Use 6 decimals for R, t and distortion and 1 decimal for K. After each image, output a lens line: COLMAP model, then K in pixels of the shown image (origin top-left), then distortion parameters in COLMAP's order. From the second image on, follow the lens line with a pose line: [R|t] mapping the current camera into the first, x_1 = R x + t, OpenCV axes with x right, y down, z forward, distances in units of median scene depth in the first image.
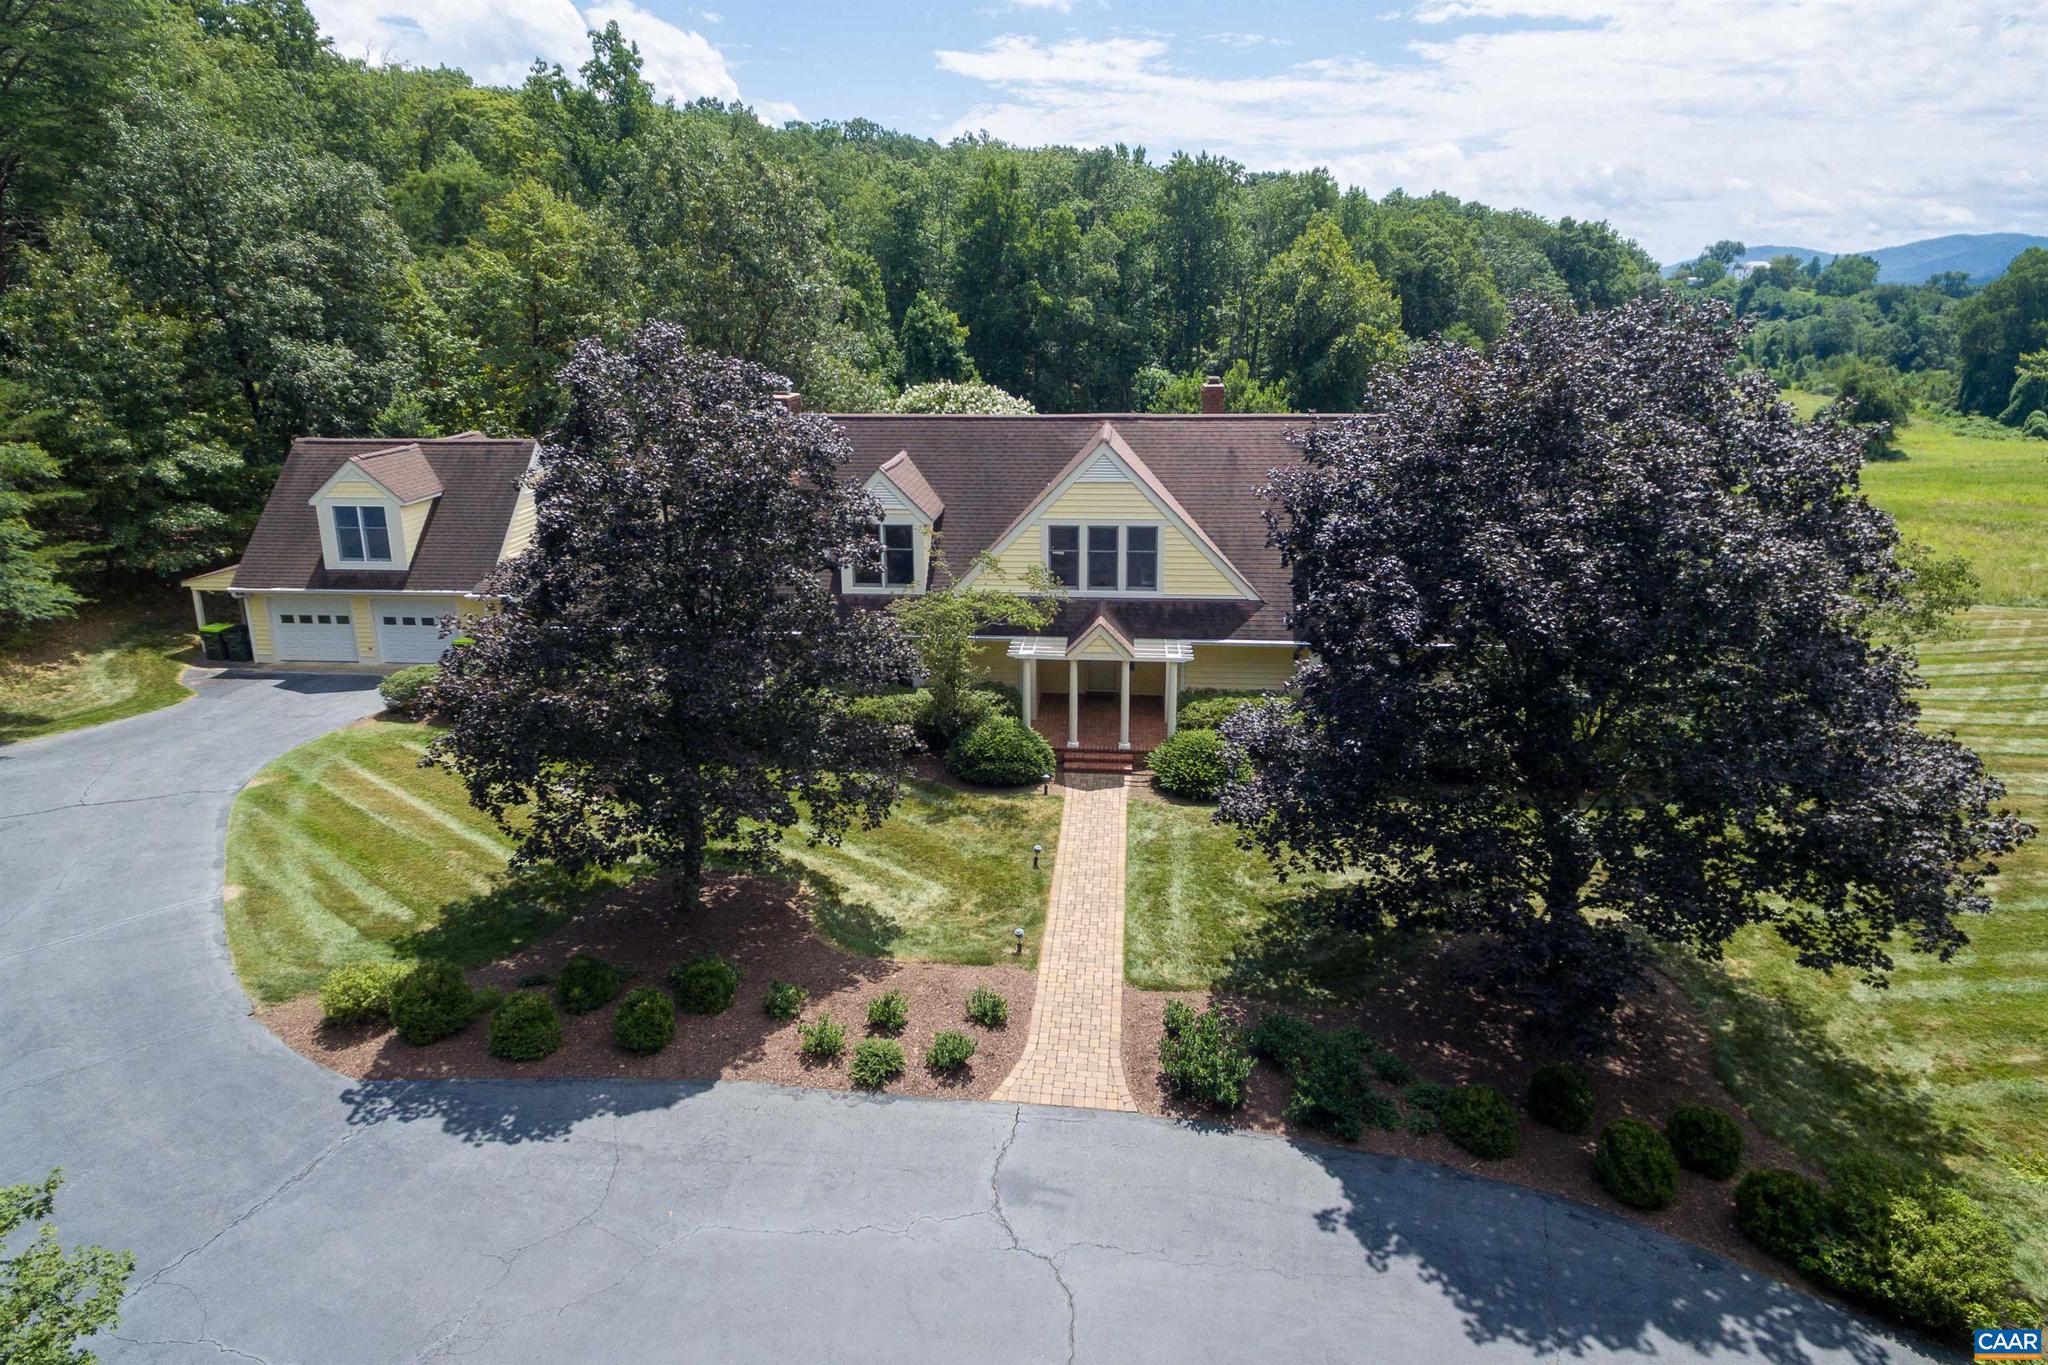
lens RADIAL K [[1220.1, 0, 1015.4], [0, 1220.1, 609.1], [0, 0, 1]] dist [0.001135, 0.001767]
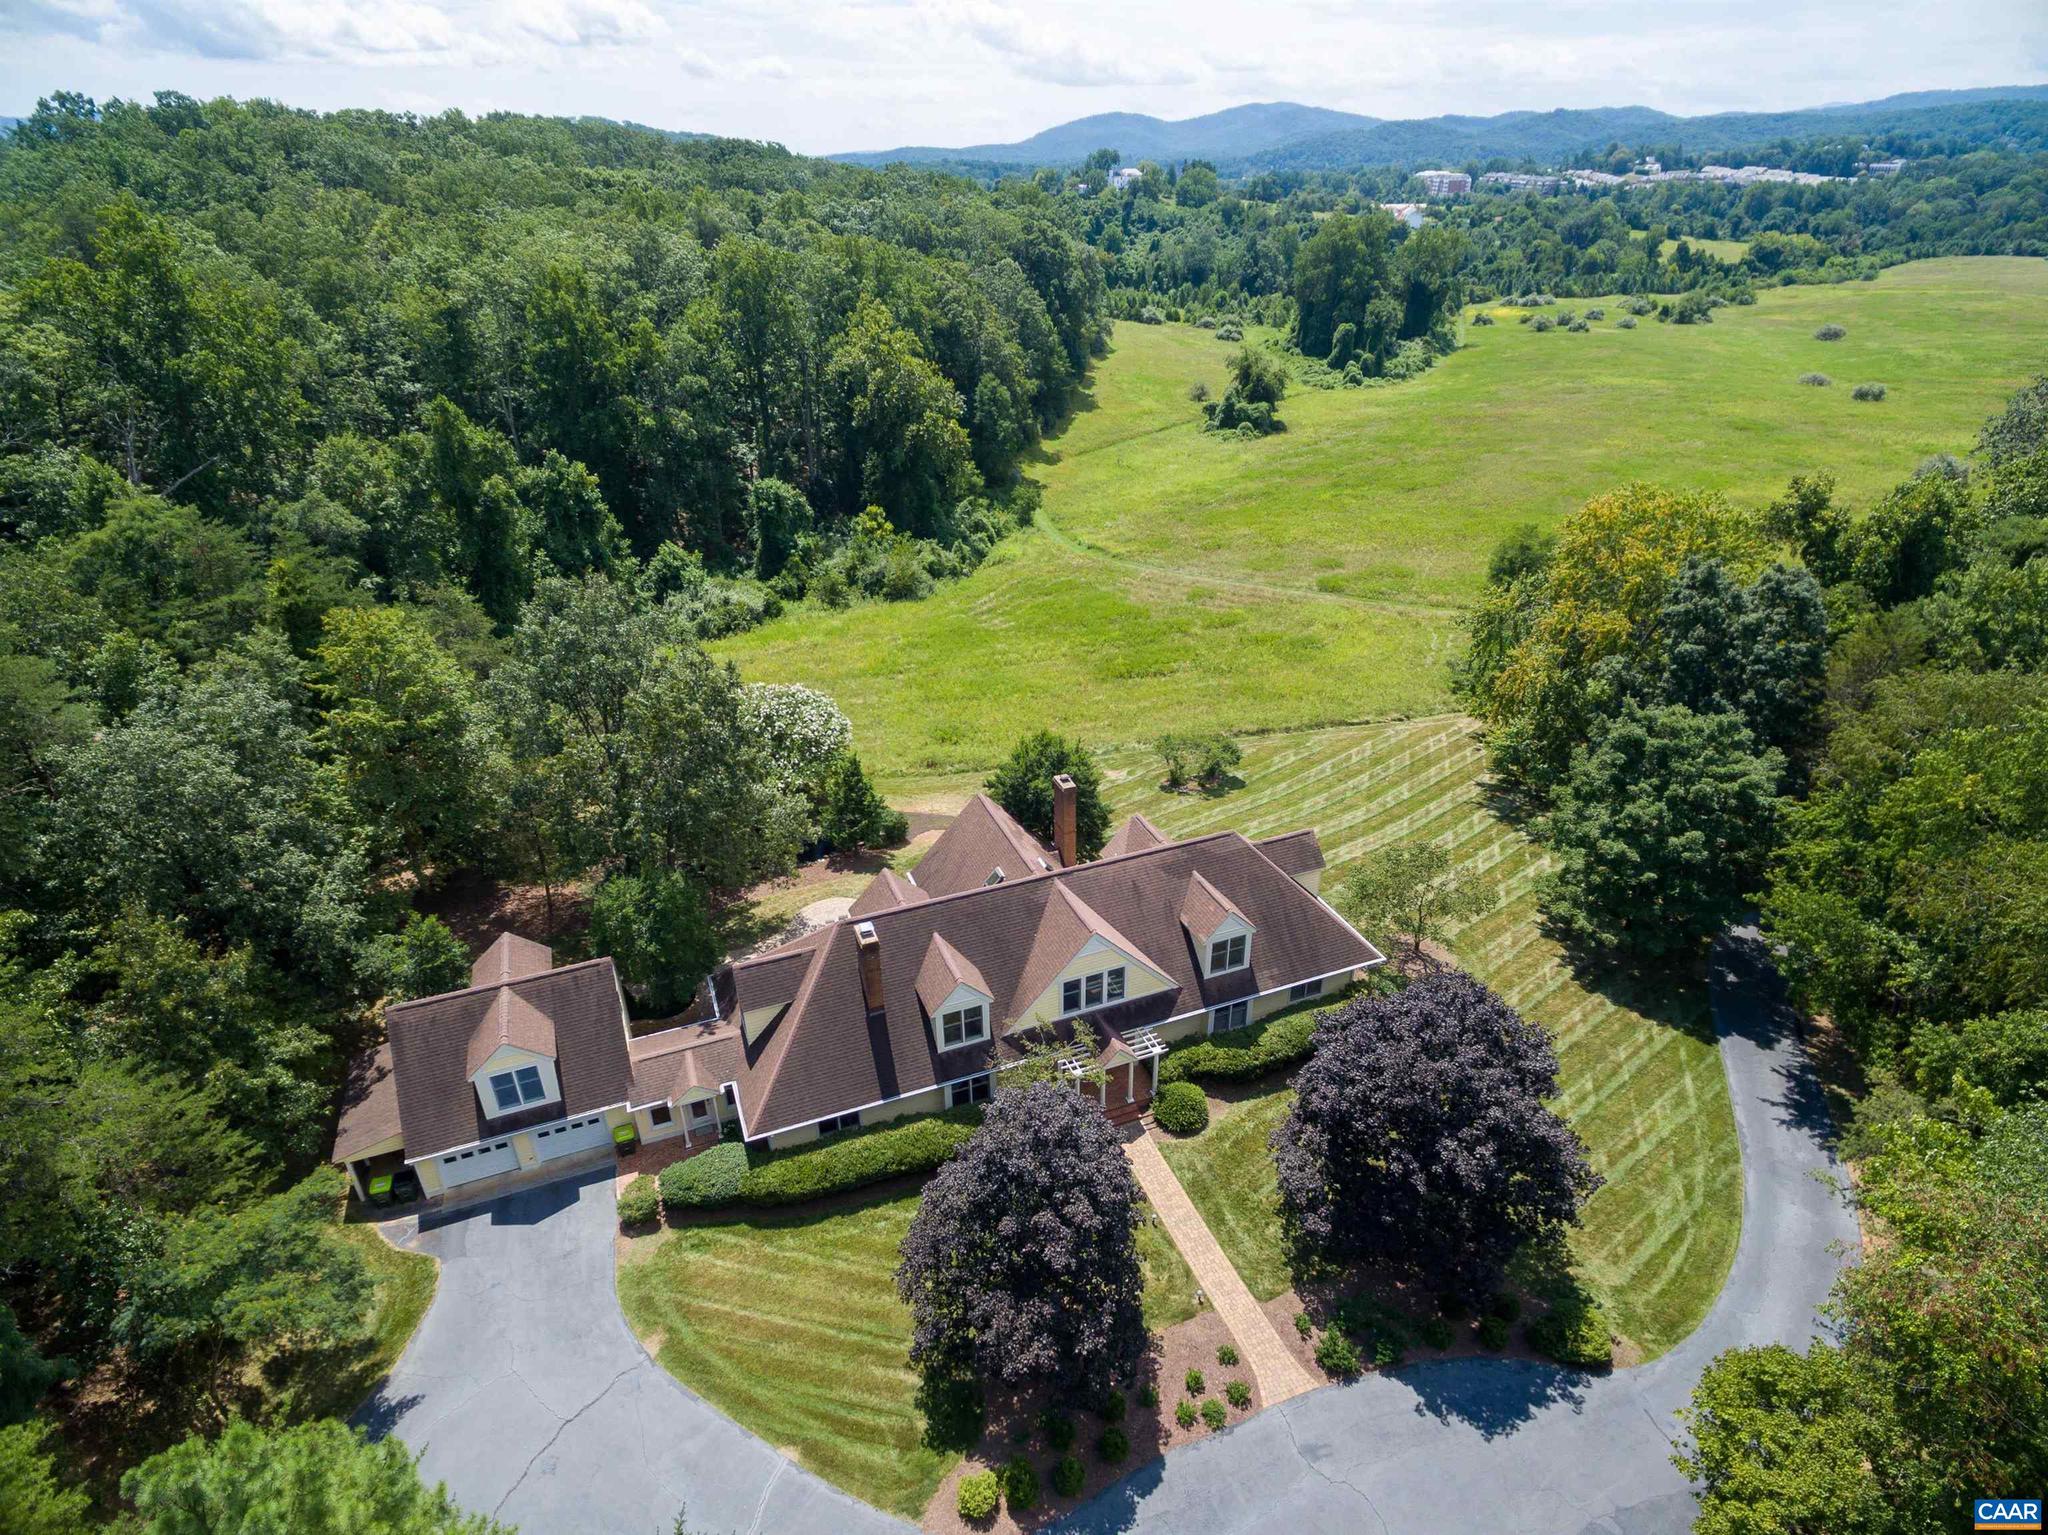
lens RADIAL K [[1141.8, 0, 1029.7], [0, 1141.8, 759.9], [0, 0, 1]] dist [0.004740, 0.000427]
pose [[0.890417, -0.219941, 0.398476, -0.541241], [0.119700, 0.957833, 0.261205, -0.740245], [-0.439123, -0.184884, 0.879198, -0.242513]]
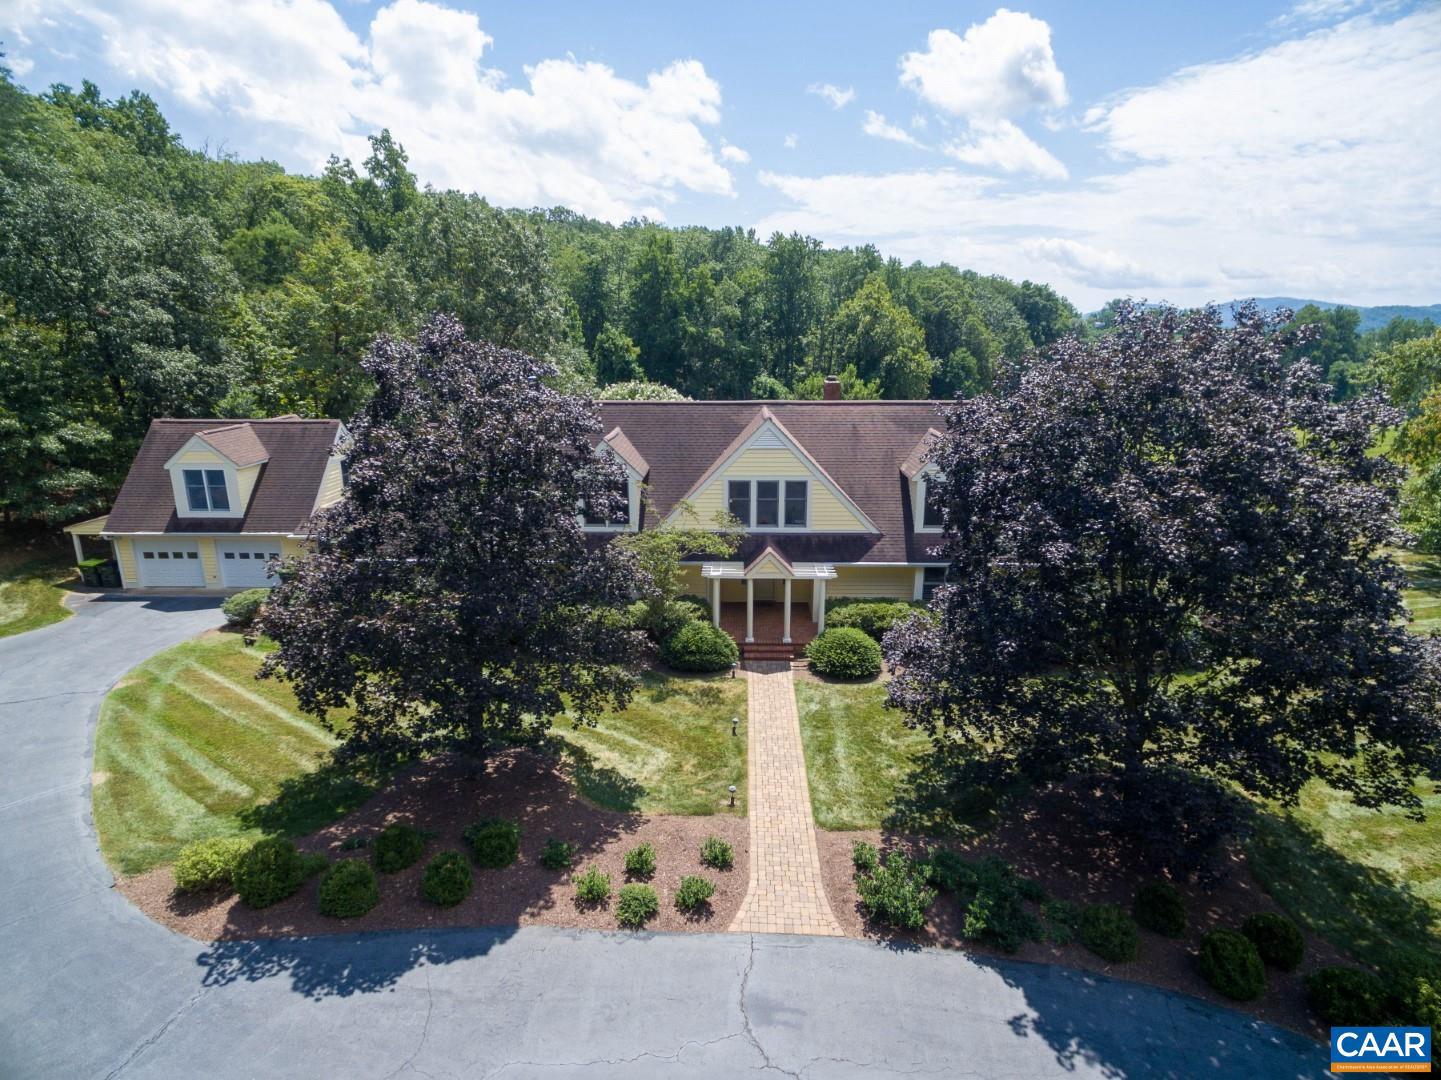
lens RADIAL K [[803.4, 0, 727.3], [0, 803.4, 548.2], [0, 0, 1]] dist [0.004740, 0.000427]
pose [[0.996858, -0.012565, 0.078202, -0.045527], [0.011624, 0.999855, 0.012470, -0.003782], [-0.078347, -0.011522, 0.996860, 0.094148]]
